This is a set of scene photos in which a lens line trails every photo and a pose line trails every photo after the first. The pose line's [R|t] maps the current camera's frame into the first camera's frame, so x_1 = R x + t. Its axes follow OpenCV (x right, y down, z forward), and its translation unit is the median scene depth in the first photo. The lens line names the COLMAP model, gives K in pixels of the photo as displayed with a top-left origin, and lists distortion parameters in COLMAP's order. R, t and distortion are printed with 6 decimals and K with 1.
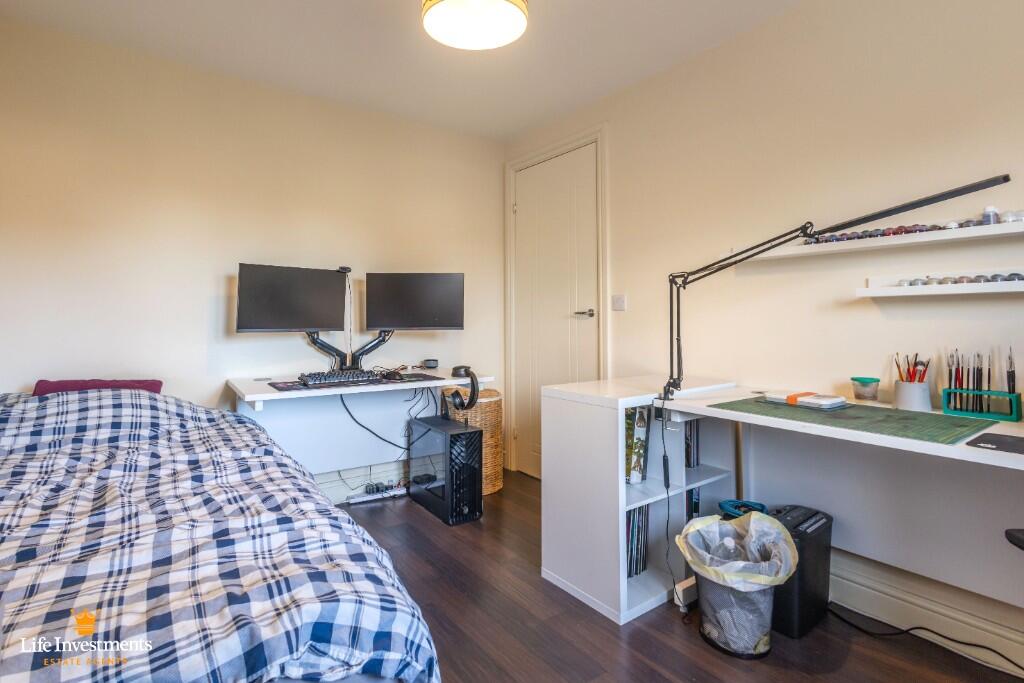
lens RADIAL K [[482.8, 0, 486.4], [0, 482.8, 311.9], [0, 0, 1]] dist [0.009300, -0.000882]
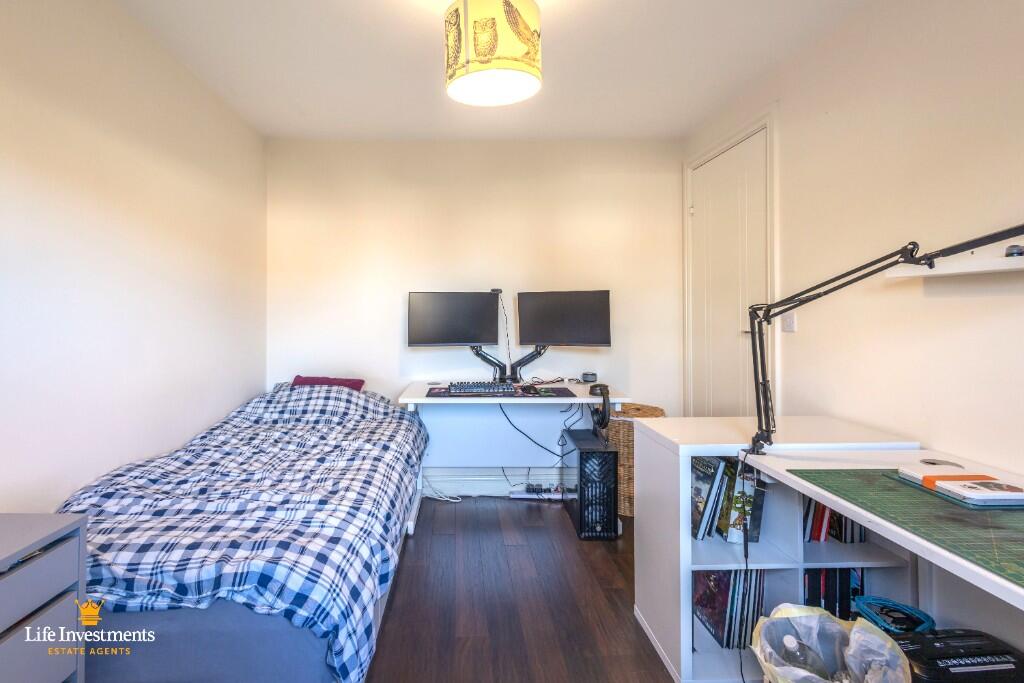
lens RADIAL K [[482.8, 0, 477.9], [0, 482.8, 316.5], [0, 0, 1]] dist [0.009300, -0.000882]
pose [[0.844347, 0.002573, -0.535790, 0.391272], [0.009534, 0.999758, 0.019826, -0.073494], [0.535711, -0.021848, 0.844119, 0.032981]]
